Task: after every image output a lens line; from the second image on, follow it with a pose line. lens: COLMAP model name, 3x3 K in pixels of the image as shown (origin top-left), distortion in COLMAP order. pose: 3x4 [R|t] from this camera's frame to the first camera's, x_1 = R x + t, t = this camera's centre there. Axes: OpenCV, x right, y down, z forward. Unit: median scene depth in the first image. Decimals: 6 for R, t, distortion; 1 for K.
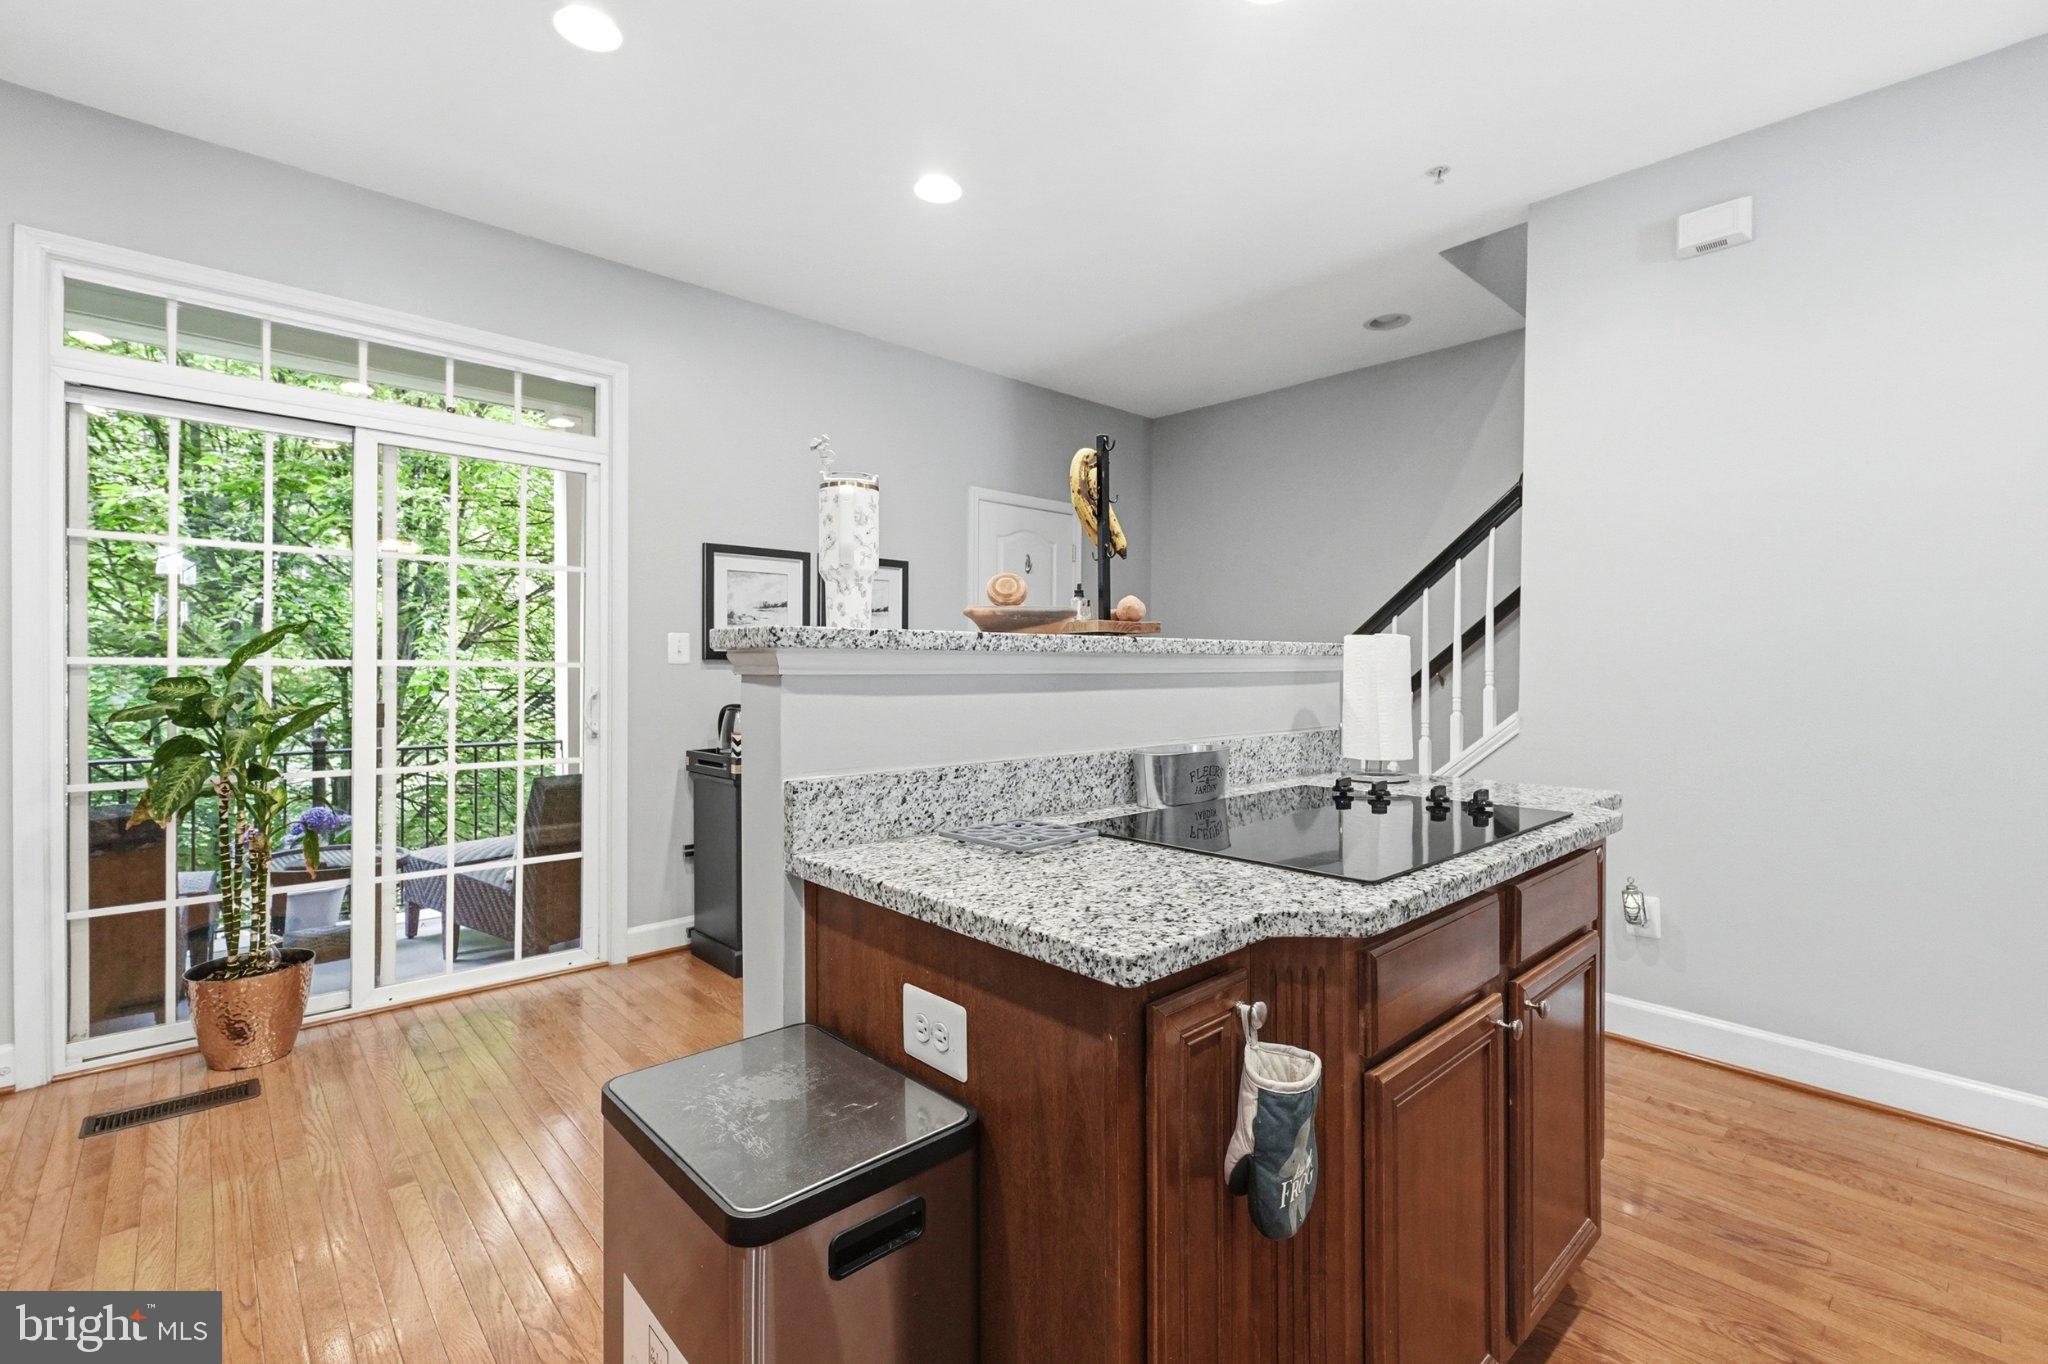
lens RADIAL K [[916.8, 0, 1024.7], [0, 916.8, 651.2], [0, 0, 1]] dist [-0.000833, 0.000598]
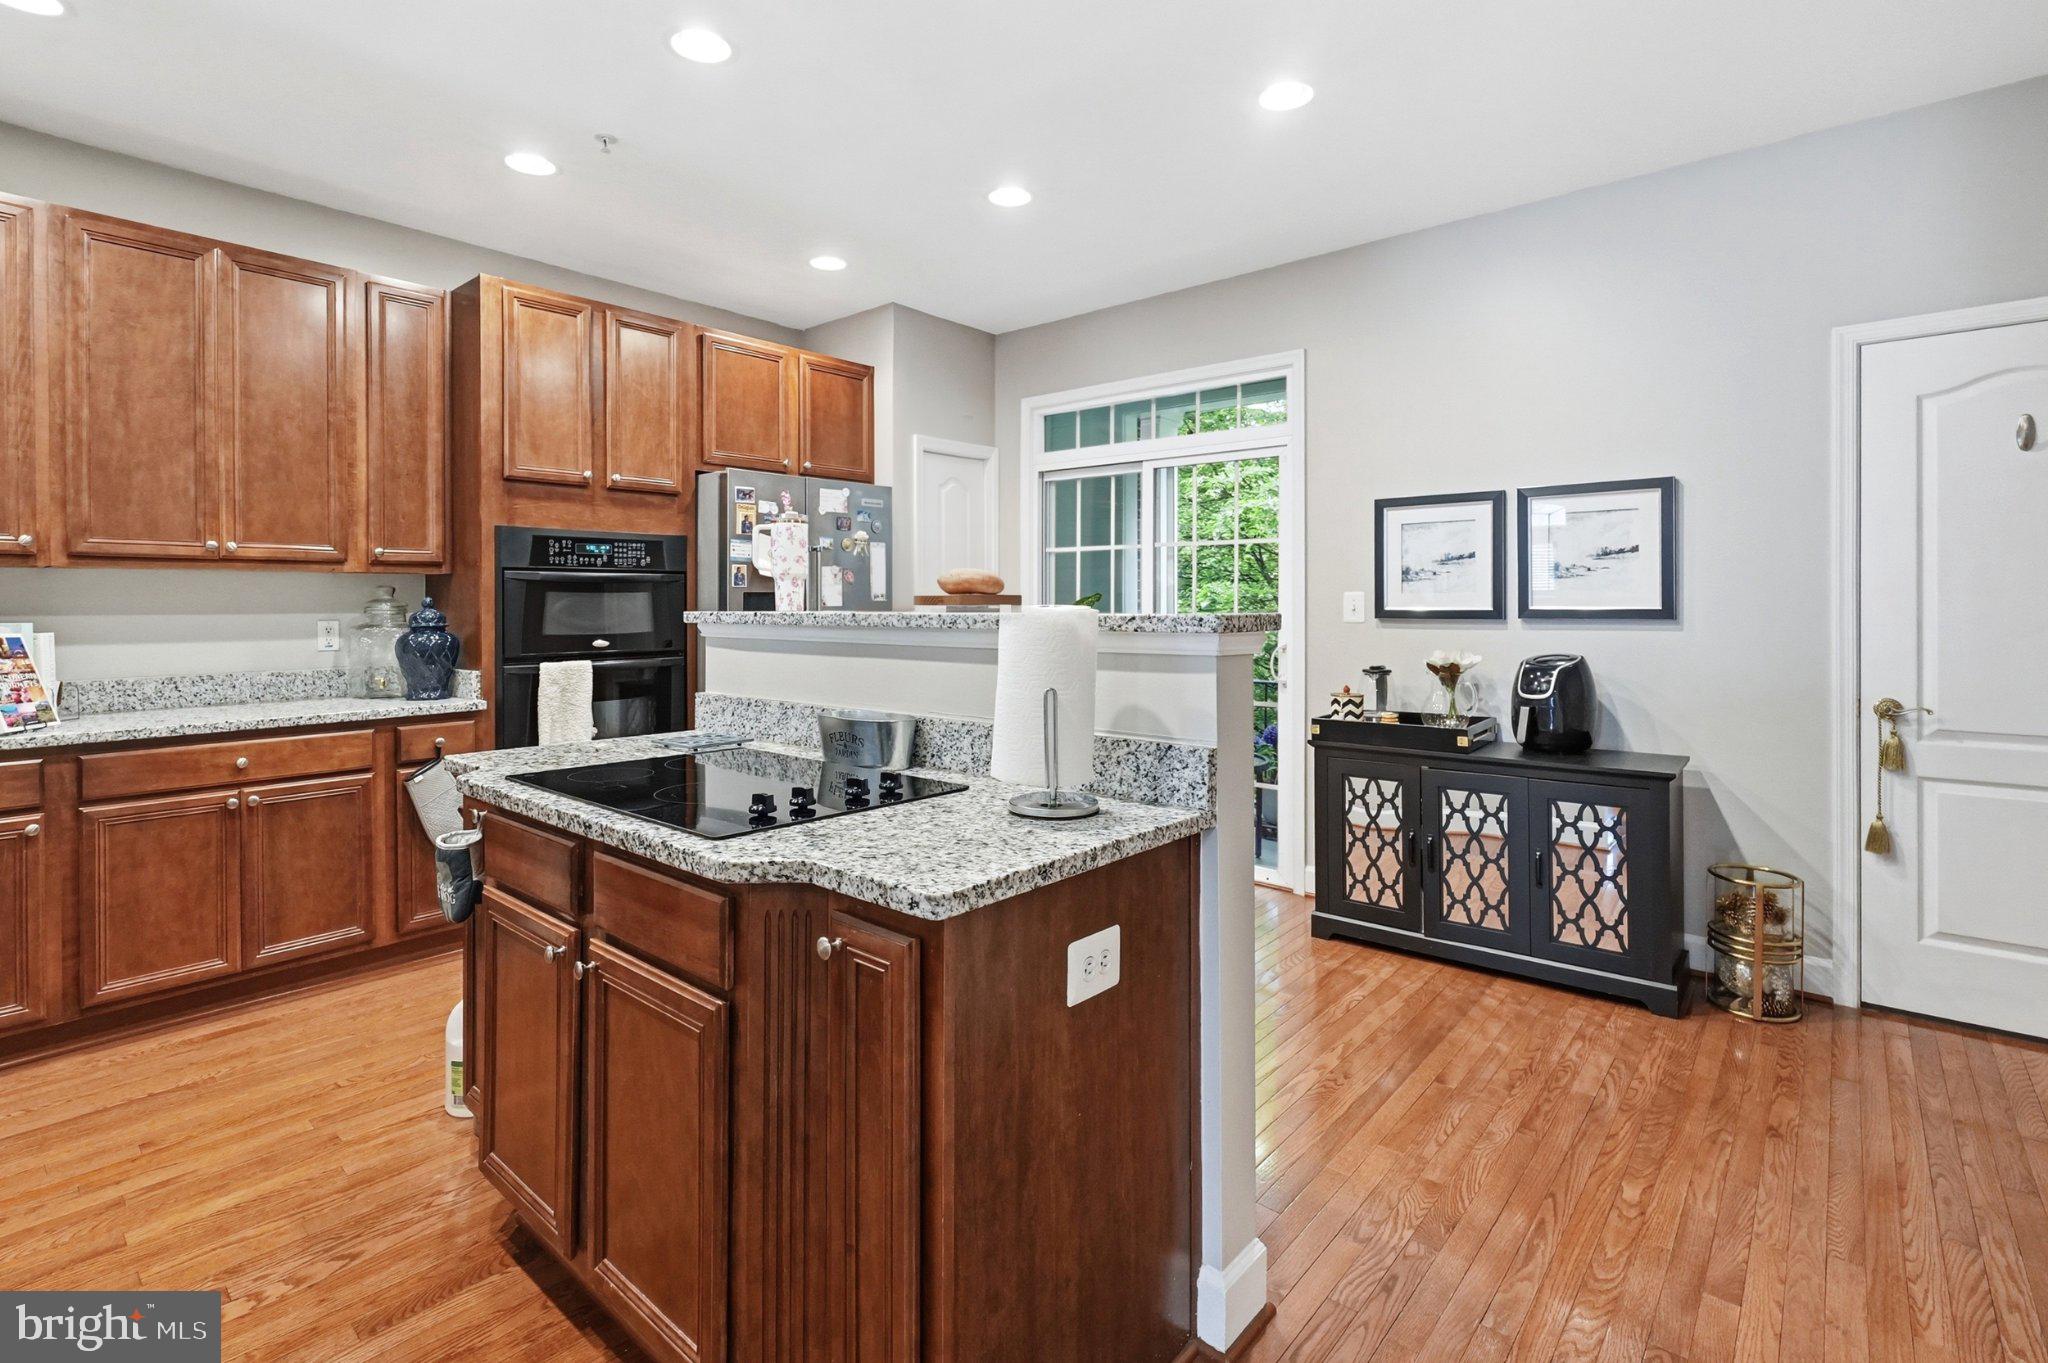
lens RADIAL K [[970.6, 0, 1015.6], [0, 970.6, 604.0], [0, 0, 1]] dist [-0.000137, 0.000164]
pose [[0.113657, -0.004782, -0.993509, 0.693192], [0.014584, 0.999889, -0.003144, -0.009677], [0.993413, -0.014132, 0.113714, 0.544014]]
